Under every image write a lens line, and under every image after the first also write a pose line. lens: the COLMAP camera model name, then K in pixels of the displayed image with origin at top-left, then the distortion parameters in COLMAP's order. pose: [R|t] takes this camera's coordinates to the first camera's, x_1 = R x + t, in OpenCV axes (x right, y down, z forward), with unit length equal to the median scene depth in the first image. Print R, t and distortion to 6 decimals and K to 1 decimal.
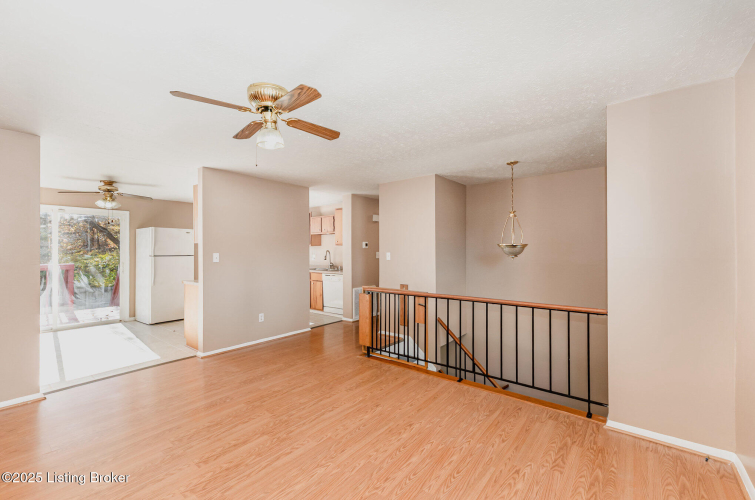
lens RADIAL K [[326.8, 0, 377.5], [0, 326.8, 250.0], [0, 0, 1]] dist [-0.002305, -0.000484]
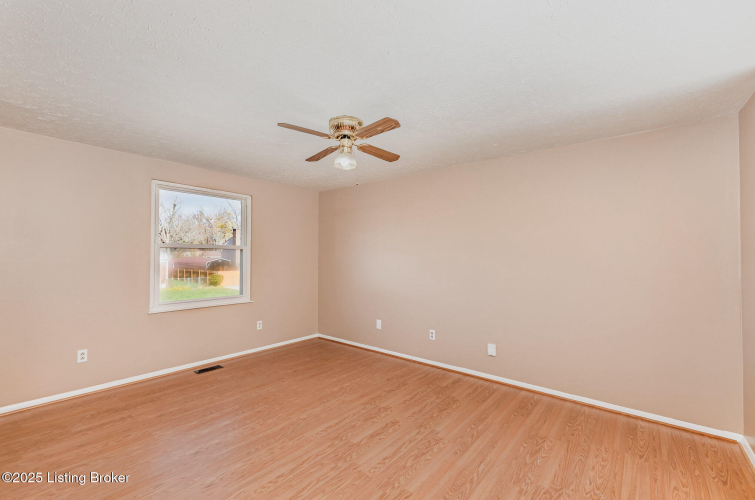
lens RADIAL K [[326.8, 0, 377.5], [0, 326.8, 250.0], [0, 0, 1]] dist [-0.002305, -0.000484]
pose [[-0.999851, -0.003192, 0.016950, -0.375794], [-0.003708, 0.999529, -0.030471, 0.014278], [-0.016845, -0.030530, -0.999392, 1.769505]]
